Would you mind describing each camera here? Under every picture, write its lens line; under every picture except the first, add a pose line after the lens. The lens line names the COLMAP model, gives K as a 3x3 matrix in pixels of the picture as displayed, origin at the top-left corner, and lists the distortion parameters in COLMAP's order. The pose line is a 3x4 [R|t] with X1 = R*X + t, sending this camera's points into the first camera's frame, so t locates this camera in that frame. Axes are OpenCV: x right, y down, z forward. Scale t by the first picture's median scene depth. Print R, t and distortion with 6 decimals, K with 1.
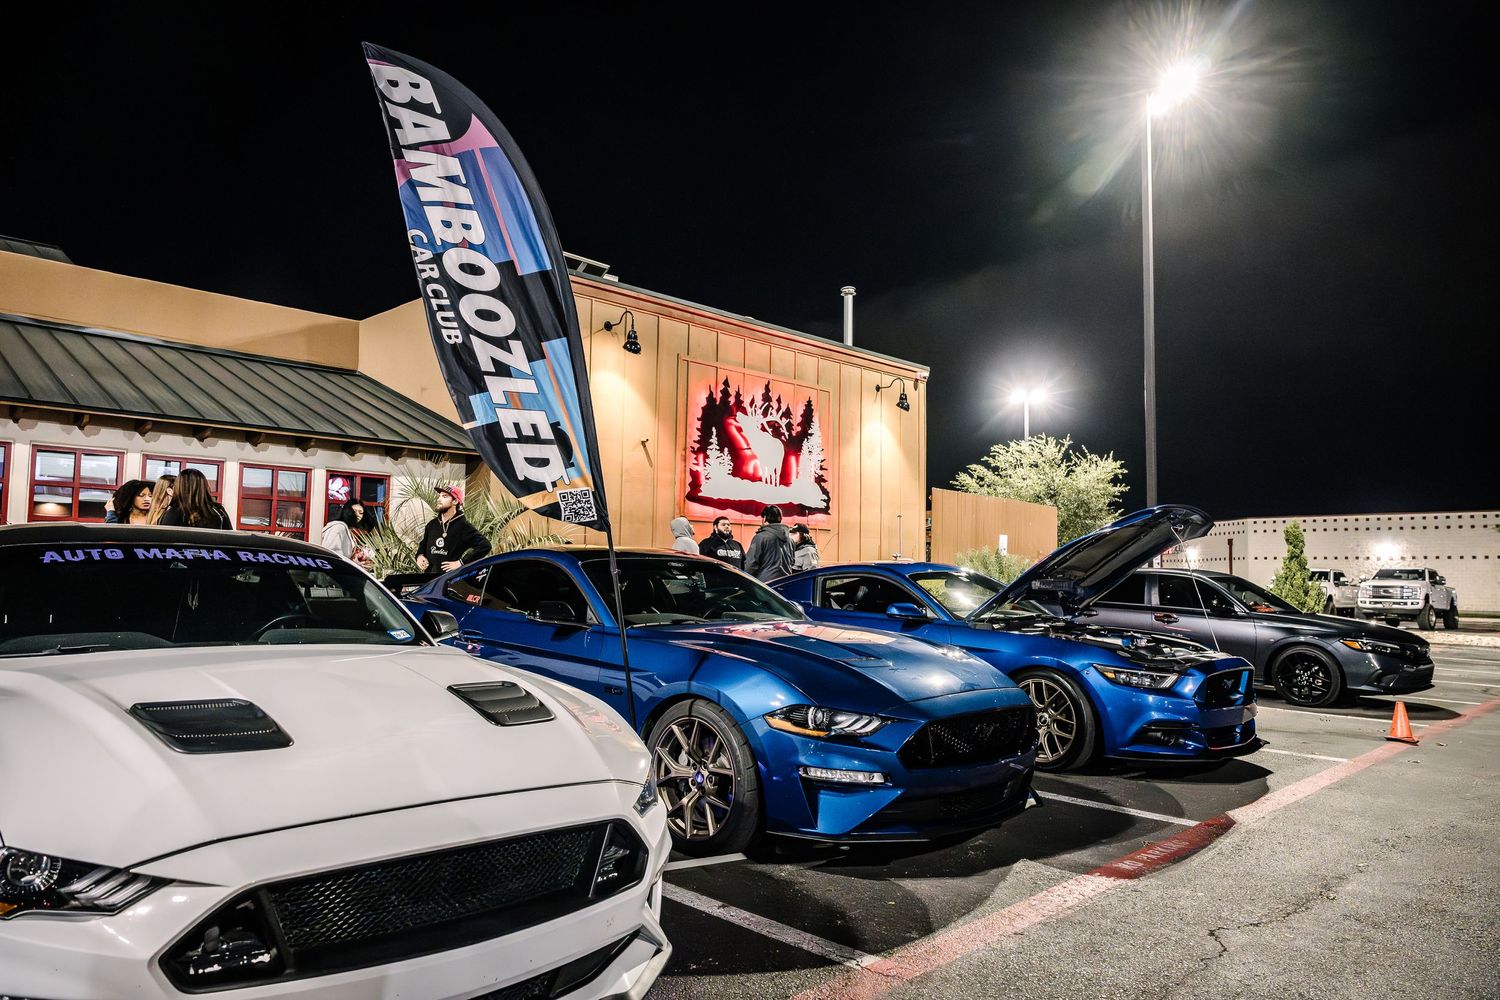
lens RADIAL K [[969.7, 0, 707.9], [0, 969.7, 517.9], [0, 0, 1]] dist [-0.009661, -0.004593]
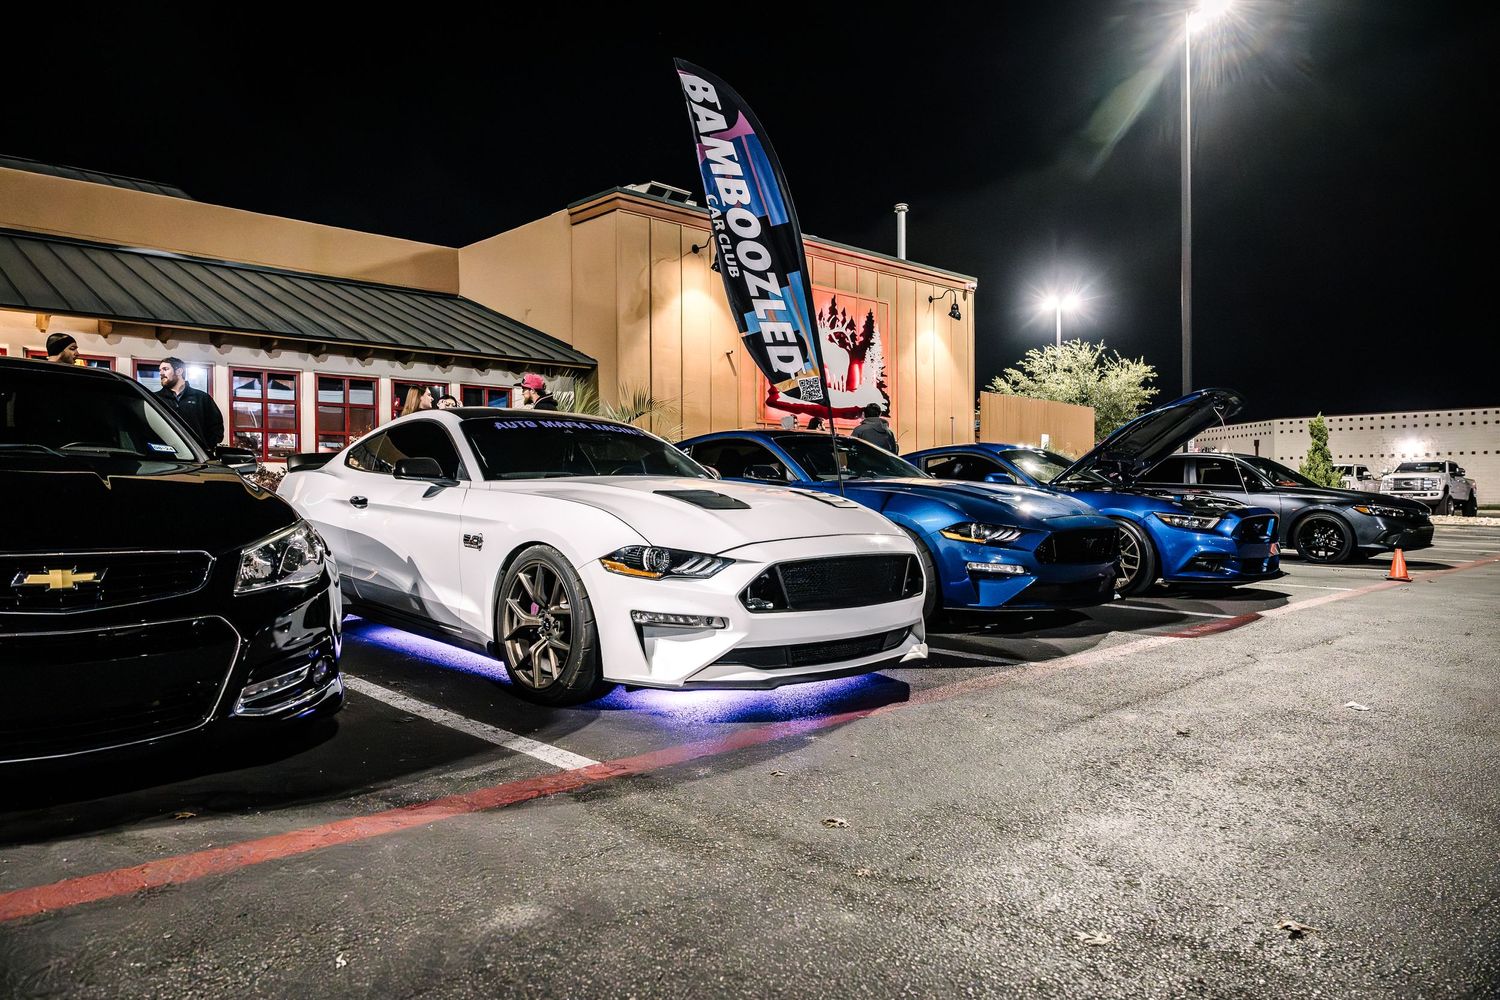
lens RADIAL K [[969.7, 0, 704.9], [0, 969.7, 514.0], [0, 0, 1]] dist [-0.009661, -0.004593]
pose [[0.999519, -0.020711, -0.023086, -0.069534], [0.022521, 0.996448, 0.081138, 0.013998], [0.021323, -0.081619, 0.996435, -0.122476]]
